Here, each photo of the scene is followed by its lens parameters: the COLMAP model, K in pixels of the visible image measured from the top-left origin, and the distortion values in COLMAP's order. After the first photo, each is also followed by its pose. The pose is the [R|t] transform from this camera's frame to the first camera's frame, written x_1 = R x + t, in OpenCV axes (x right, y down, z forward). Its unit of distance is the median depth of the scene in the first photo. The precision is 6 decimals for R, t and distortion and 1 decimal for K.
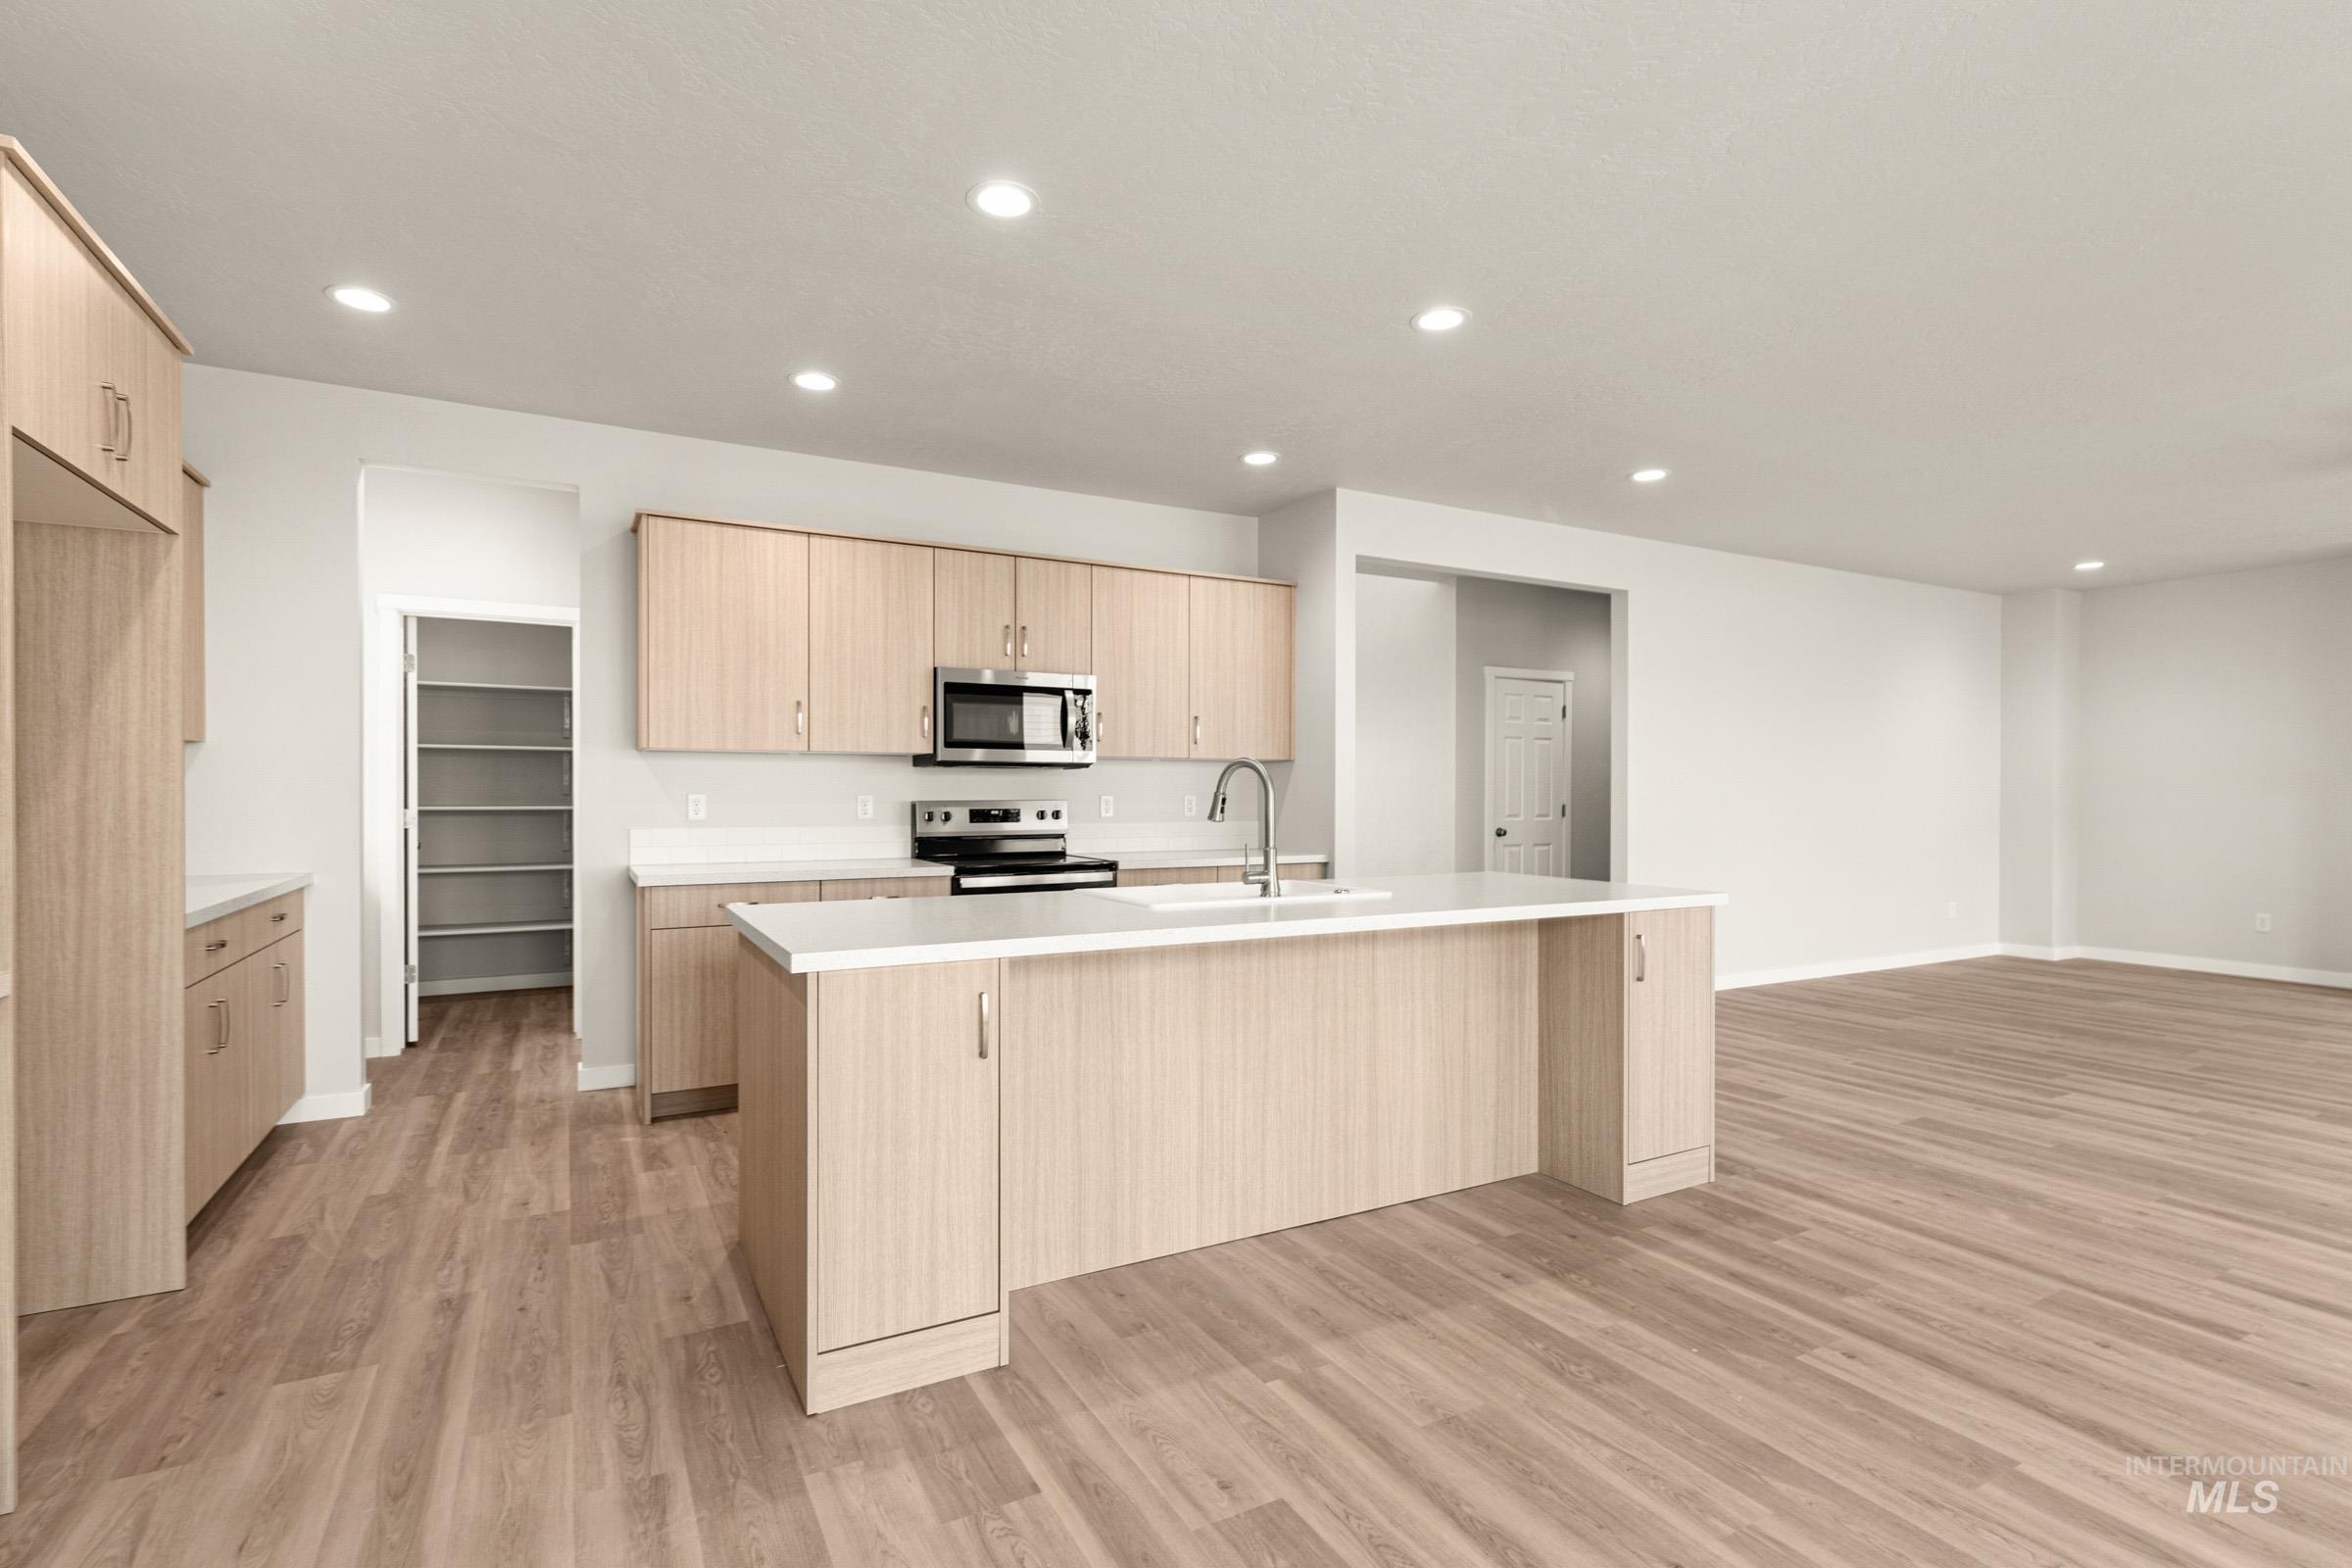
lens RADIAL K [[1116.0, 0, 1176.0], [0, 1116.0, 784.0], [0, 0, 1]] dist [0.003803, 0.000456]
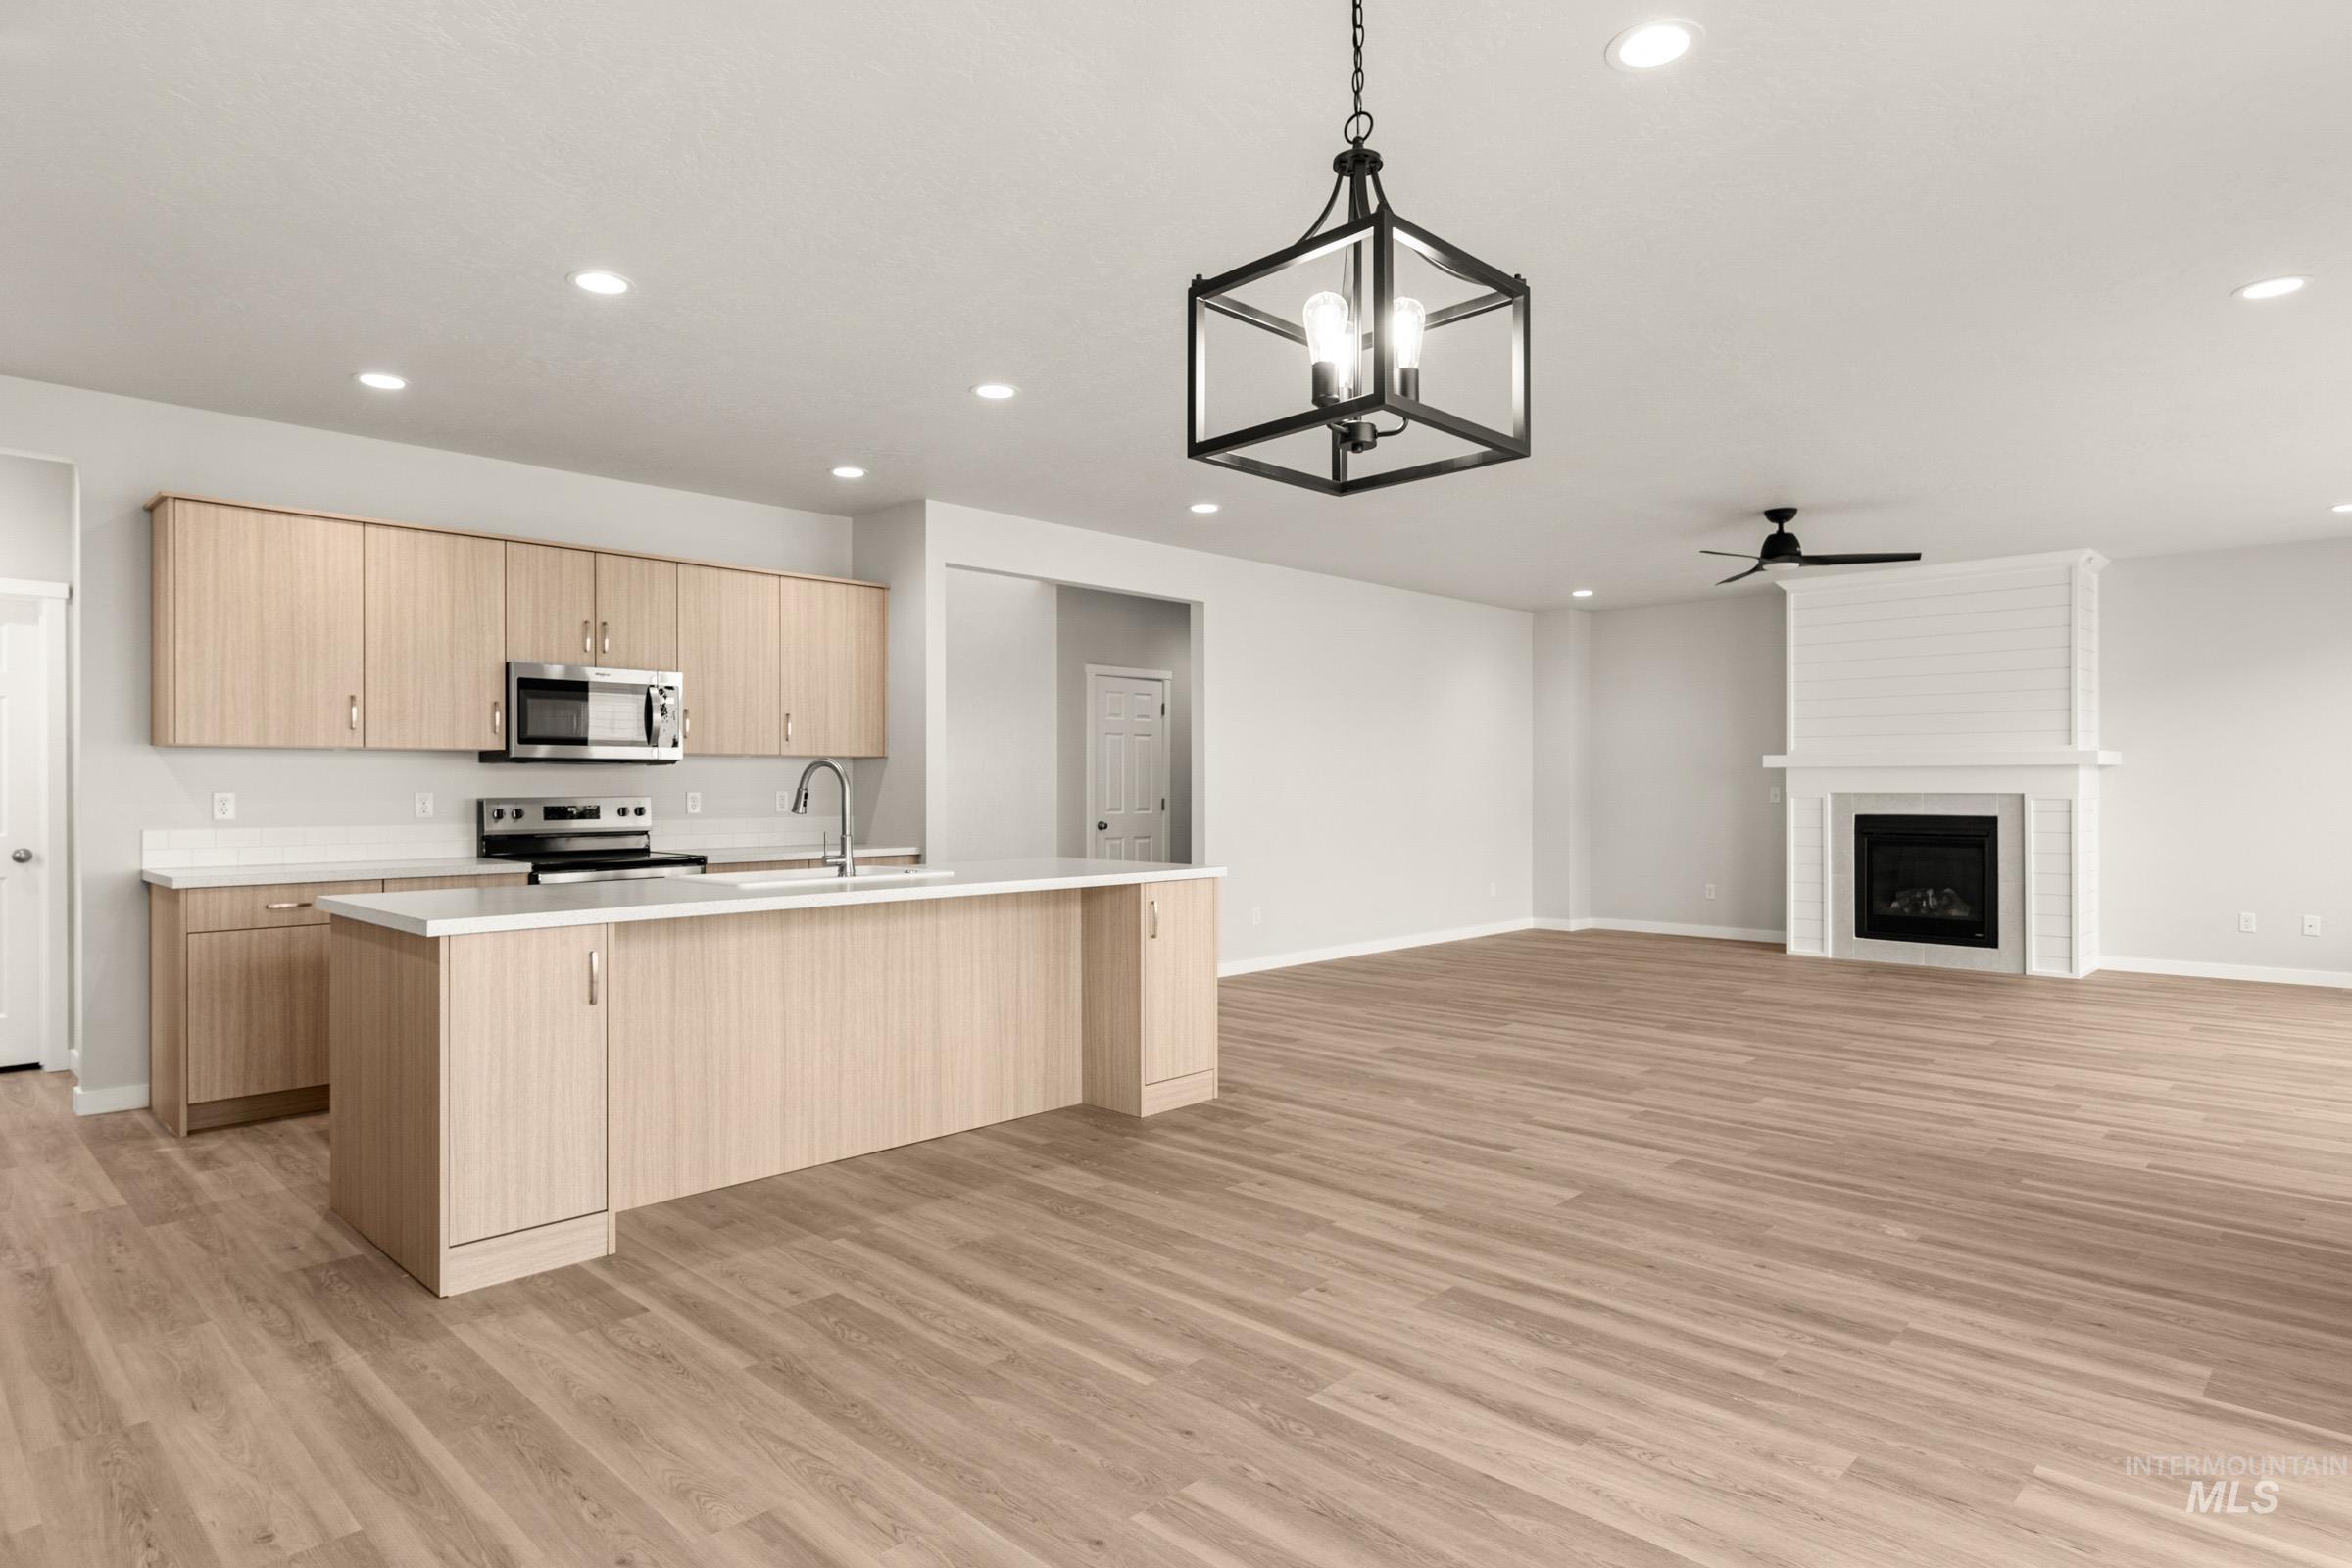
lens RADIAL K [[1294.1, 0, 1194.6], [0, 1294.1, 783.4], [0, 0, 1]] dist [0.006628, 0.000319]
pose [[0.951772, -0.002753, 0.306795, 0.014373], [0.001418, 0.999989, 0.004574, -0.002996], [-0.306804, -0.003918, 0.951765, -0.388234]]
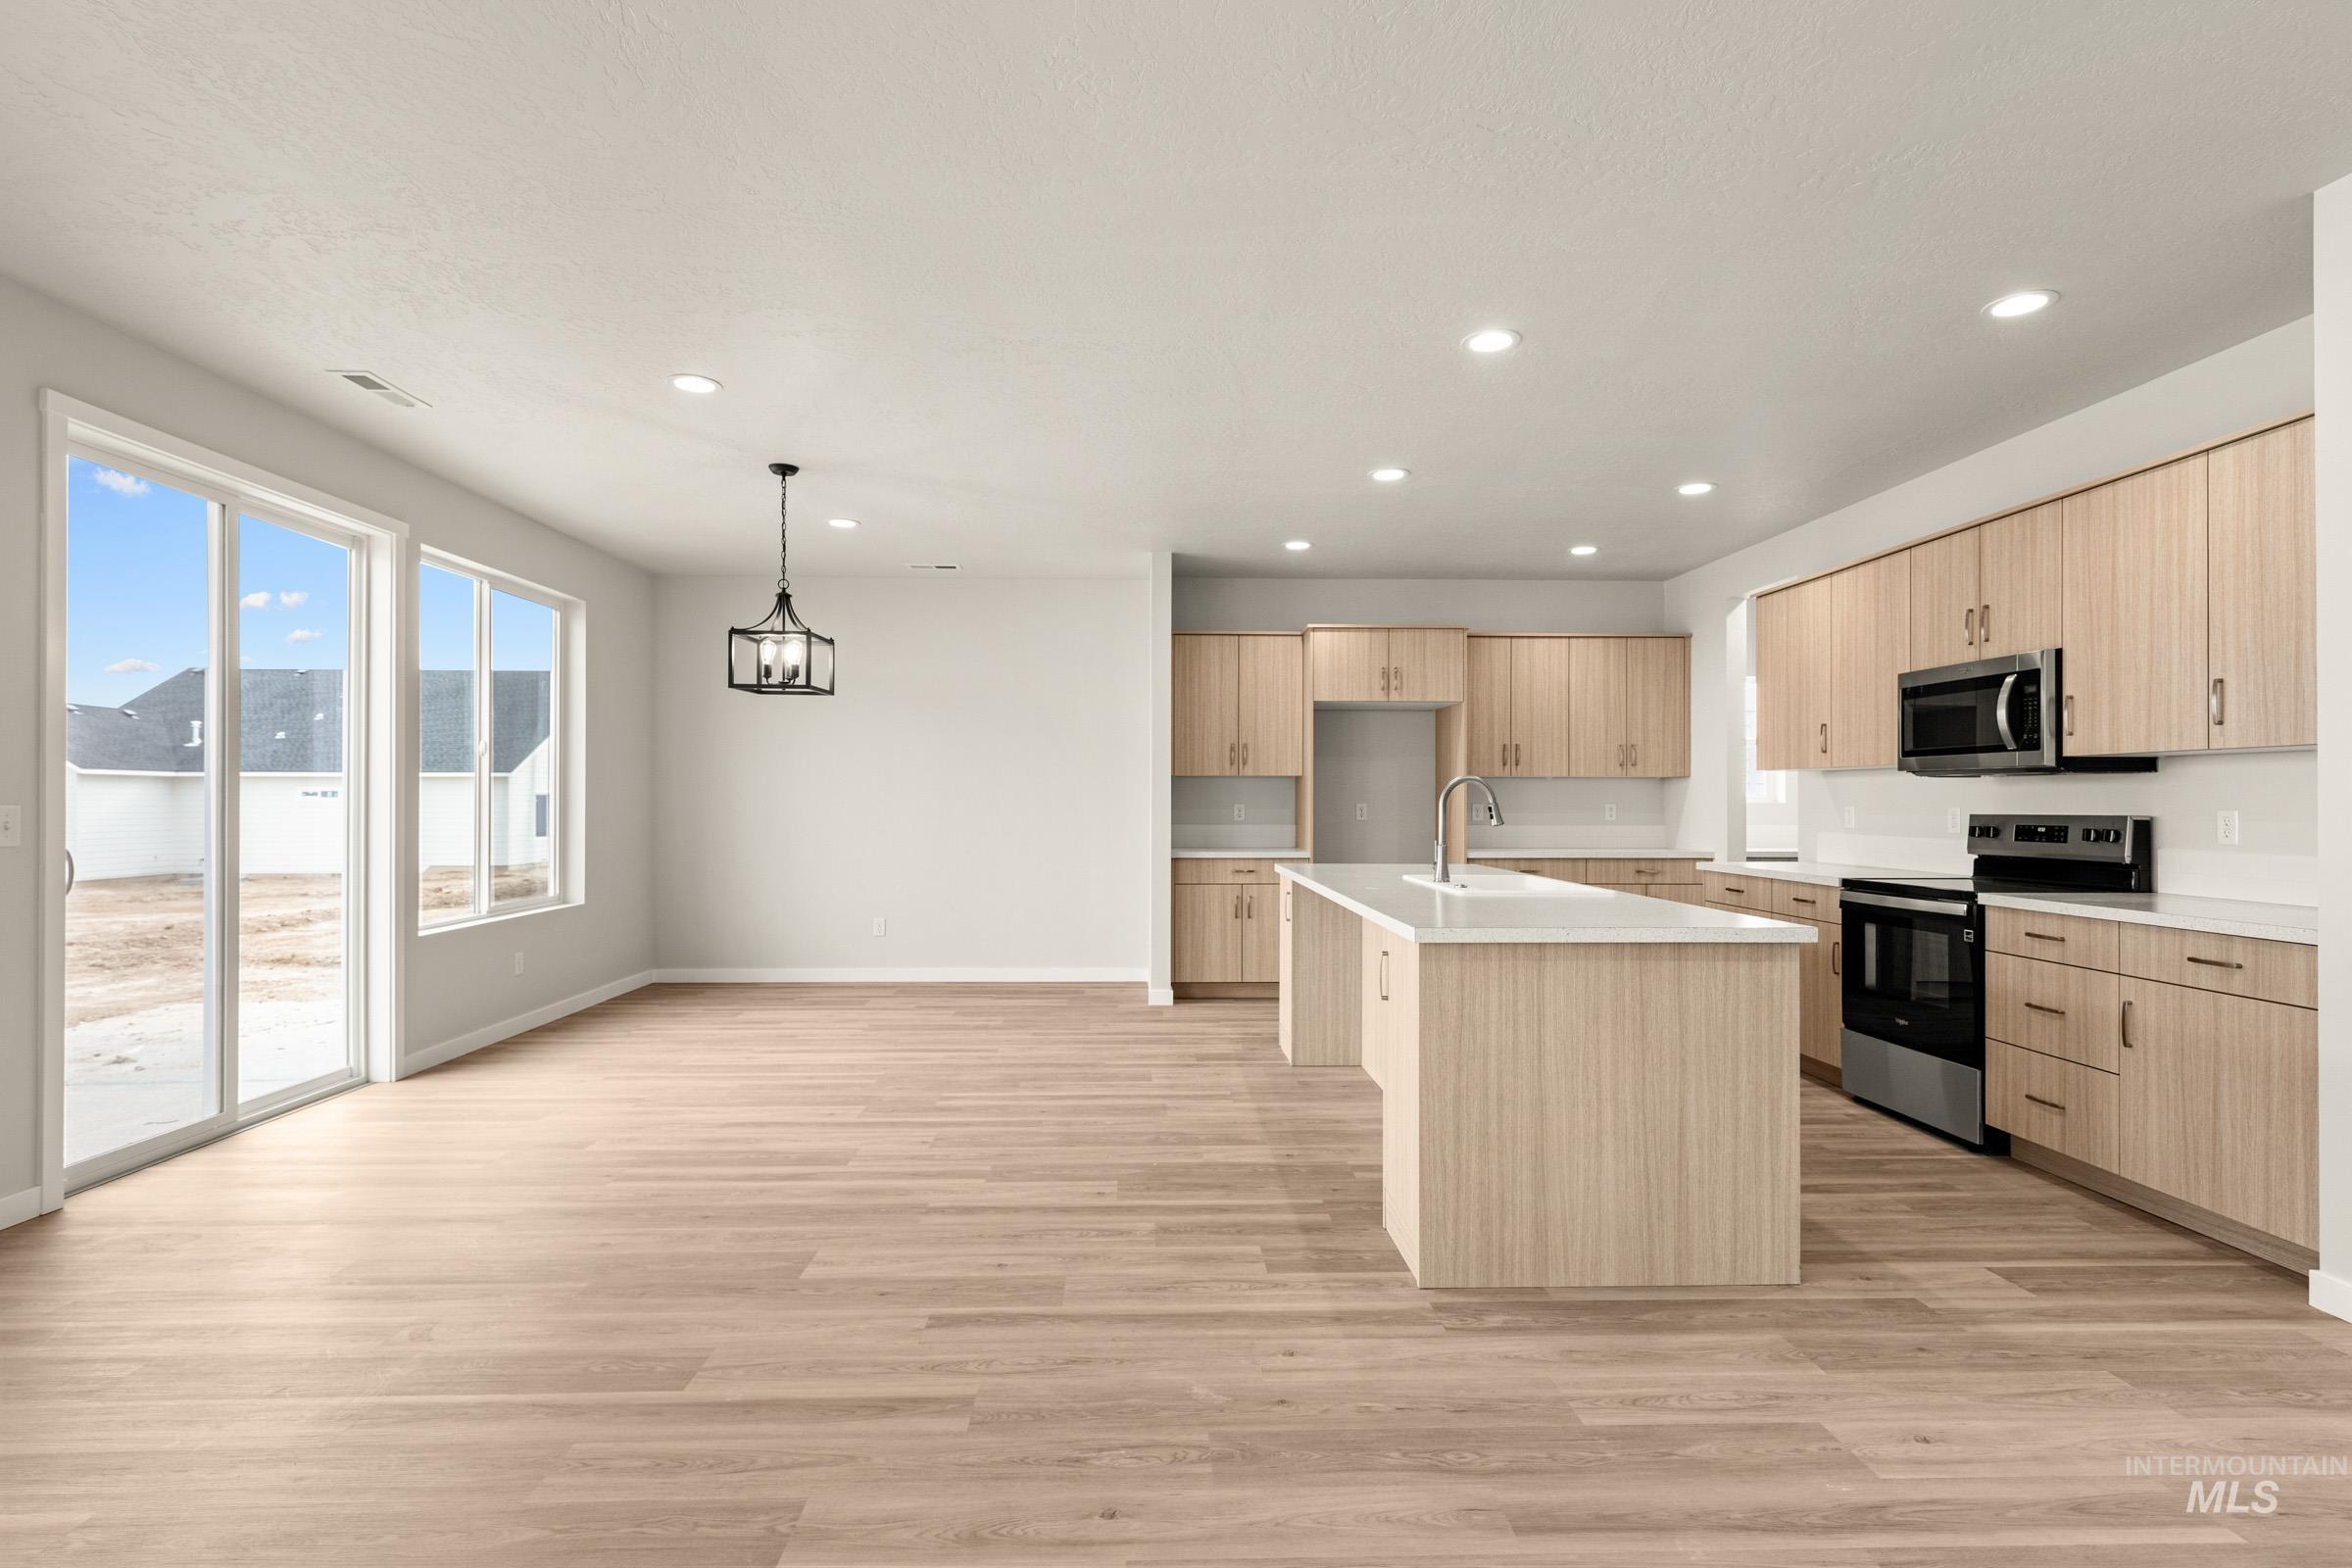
lens RADIAL K [[1139.4, 0, 1168.7], [0, 1139.4, 797.2], [0, 0, 1]] dist [-0.000532, -0.000267]
pose [[-0.468726, -0.008200, -0.883306, 1.355459], [0.005891, 0.999906, -0.012408, 0.013545], [0.883324, -0.011020, -0.468633, 1.288991]]
